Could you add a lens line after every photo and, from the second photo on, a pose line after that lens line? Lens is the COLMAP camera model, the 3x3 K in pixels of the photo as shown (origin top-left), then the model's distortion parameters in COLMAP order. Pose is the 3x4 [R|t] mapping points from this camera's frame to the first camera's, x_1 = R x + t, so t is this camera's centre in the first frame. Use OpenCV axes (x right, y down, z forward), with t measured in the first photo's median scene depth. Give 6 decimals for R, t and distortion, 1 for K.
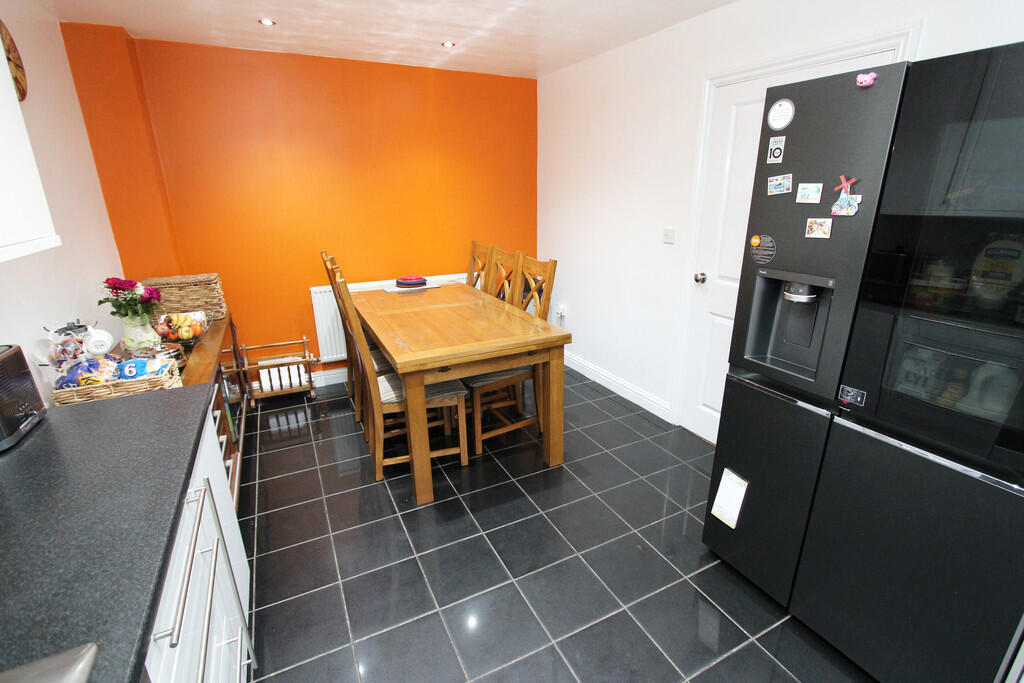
lens RADIAL K [[472.8, 0, 512.3], [0, 472.8, 342.3], [0, 0, 1]] dist [-0.003208, 0.000245]
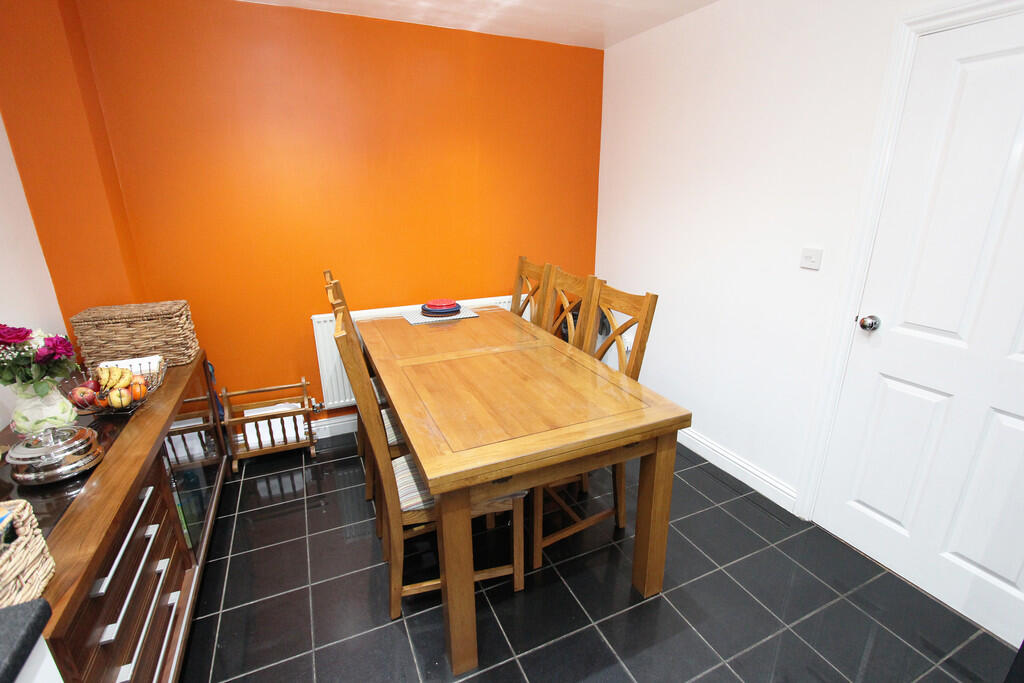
lens RADIAL K [[472.8, 0, 514.8], [0, 472.8, 343.5], [0, 0, 1]] dist [-0.003208, 0.000245]
pose [[0.999359, 0.016697, -0.031667, -0.086131], [-0.016613, 0.999858, 0.002927, -0.096815], [0.031712, -0.002399, 0.999494, 0.293674]]
